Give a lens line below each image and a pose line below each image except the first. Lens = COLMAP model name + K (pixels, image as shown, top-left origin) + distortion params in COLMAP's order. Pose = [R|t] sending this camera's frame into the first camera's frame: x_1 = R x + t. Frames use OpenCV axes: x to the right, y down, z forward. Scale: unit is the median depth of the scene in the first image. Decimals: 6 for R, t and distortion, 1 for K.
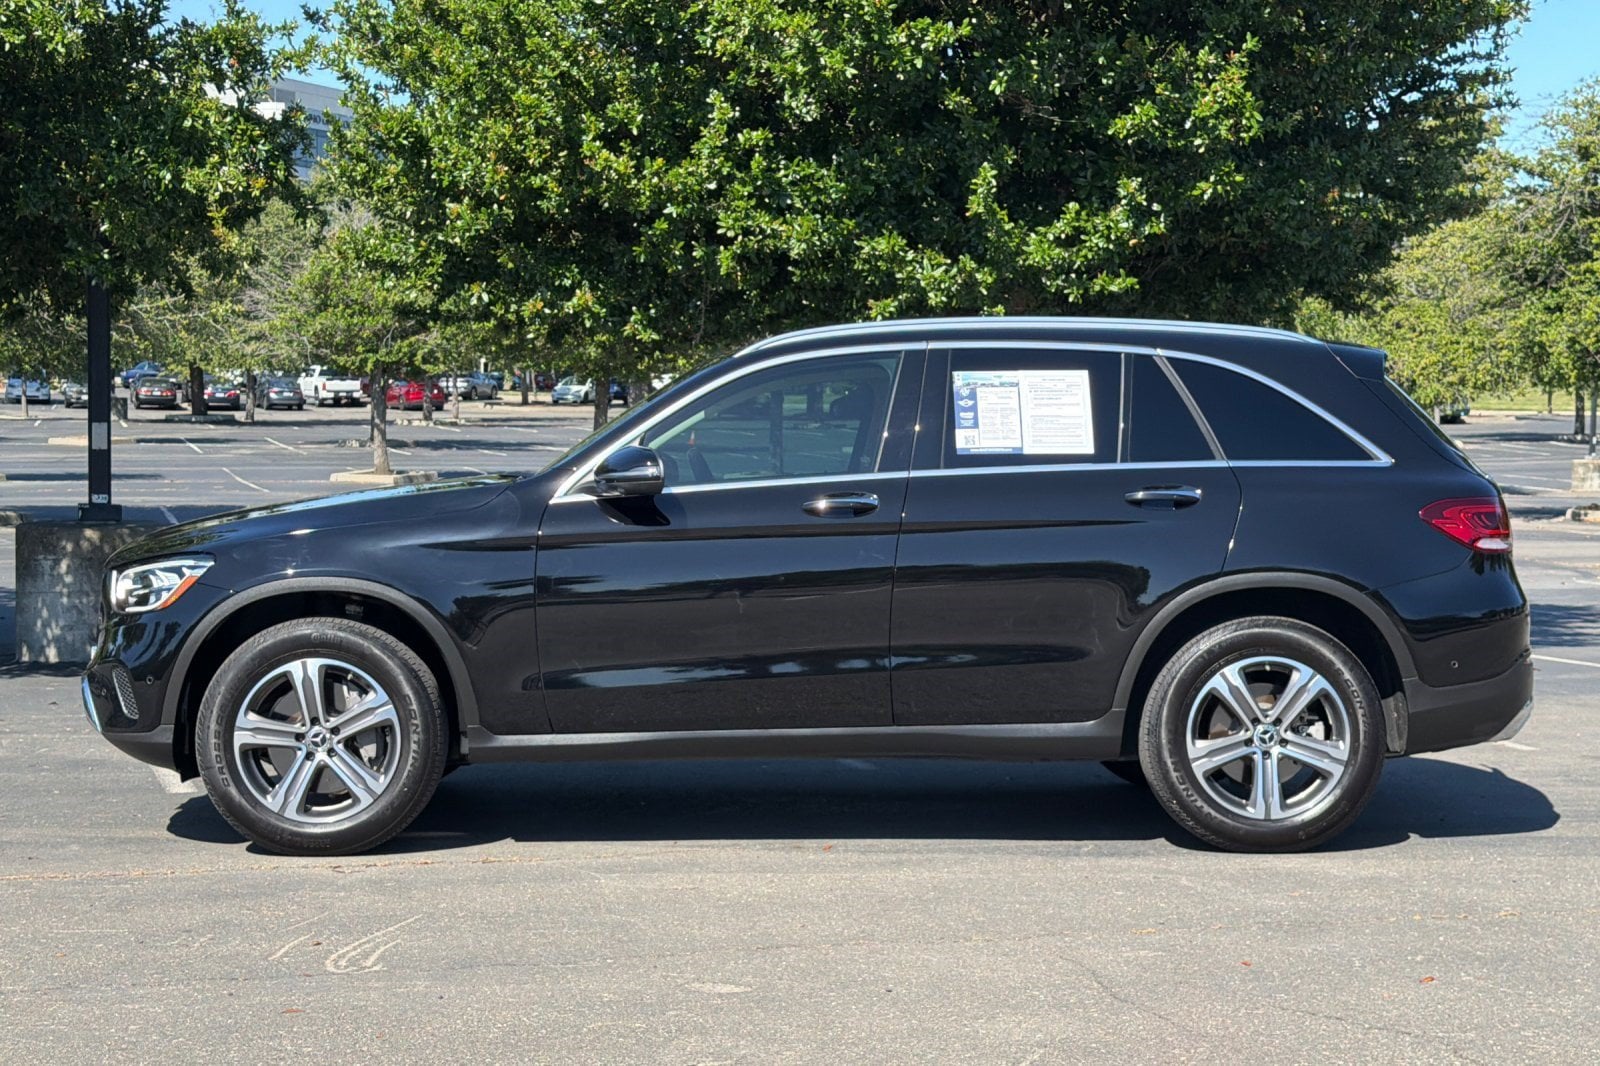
lens RADIAL K [[2671.0, 0, 800.0], [0, 2671.0, 533.0], [0, 0, 1]] dist [0.154256, -0.320539]
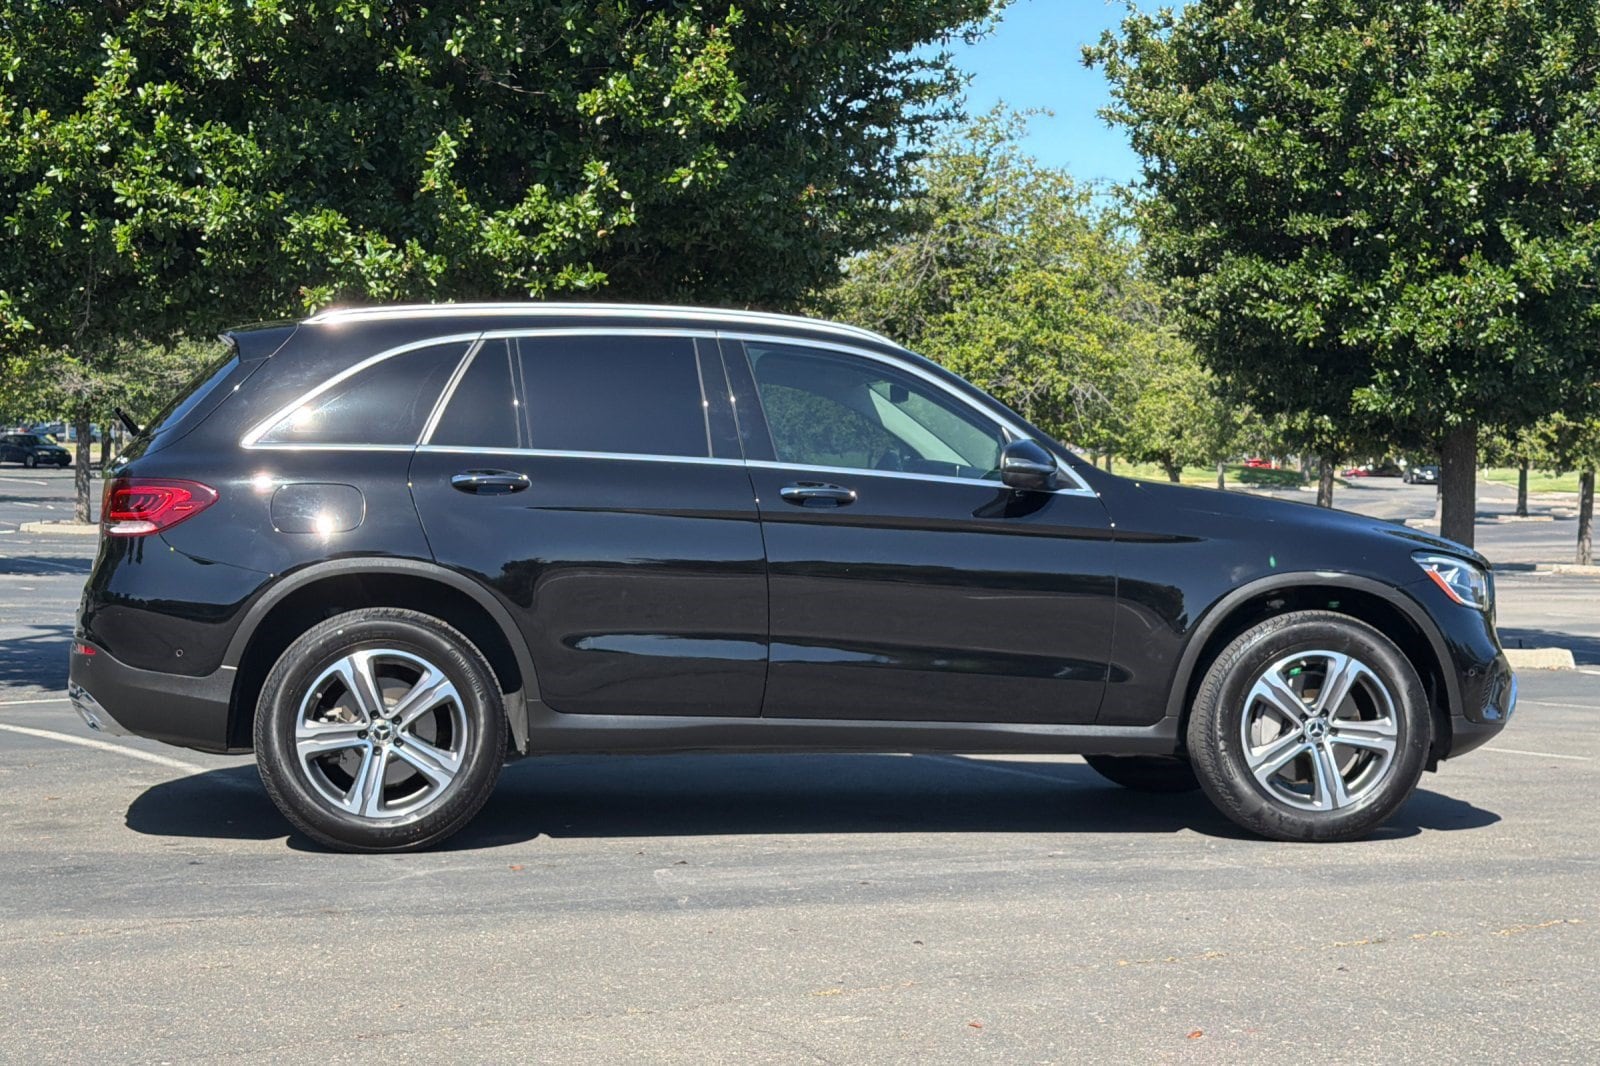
lens RADIAL K [[2671.0, 0, 800.0], [0, 2671.0, 533.0], [0, 0, 1]] dist [0.154256, -0.320539]
pose [[0.959695, 0.005484, 0.280992, -0.062009], [0.003708, 0.999475, -0.032172, 0.020230], [-0.281021, 0.031917, 0.959171, 0.127572]]
